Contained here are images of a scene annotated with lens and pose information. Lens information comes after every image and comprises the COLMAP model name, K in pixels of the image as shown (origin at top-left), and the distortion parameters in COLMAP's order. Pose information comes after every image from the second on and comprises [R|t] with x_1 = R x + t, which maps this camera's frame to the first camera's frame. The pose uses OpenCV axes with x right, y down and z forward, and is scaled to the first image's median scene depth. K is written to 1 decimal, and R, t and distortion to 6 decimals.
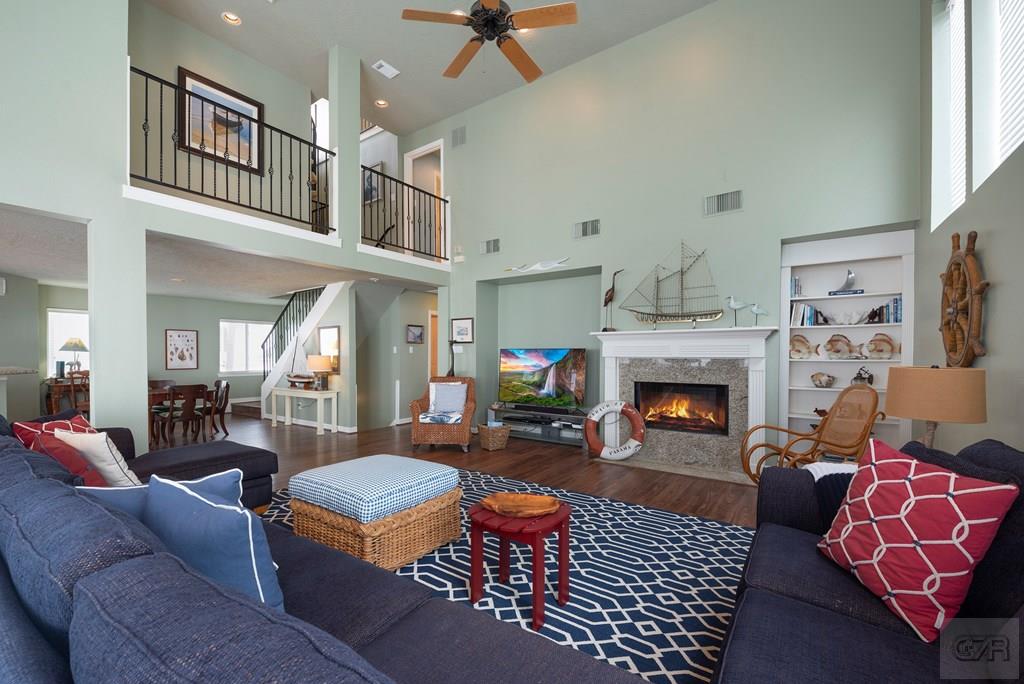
lens RADIAL K [[413.8, 0, 503.3], [0, 413.8, 356.6], [0, 0, 1]] dist [-0.008194, -0.001953]
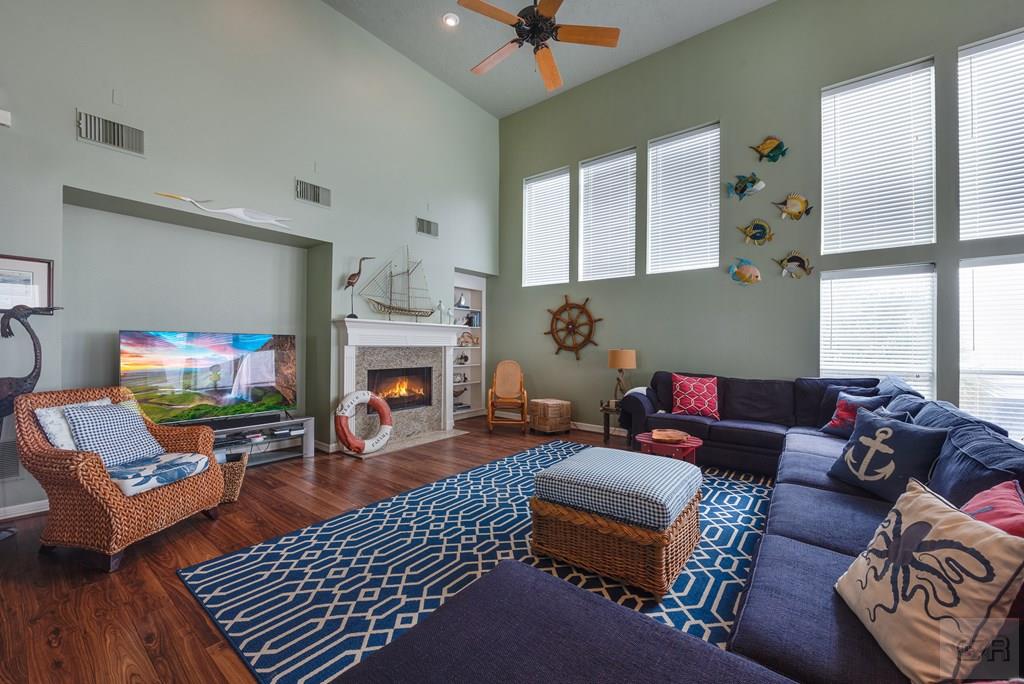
lens RADIAL K [[413.8, 0, 507.7], [0, 413.8, 342.8], [0, 0, 1]] dist [-0.008194, -0.001953]
pose [[0.027194, 0.000589, 0.999630, -0.720400], [-0.004619, 0.999989, -0.000464, -0.006401], [-0.999619, -0.004605, 0.027197, 0.666925]]
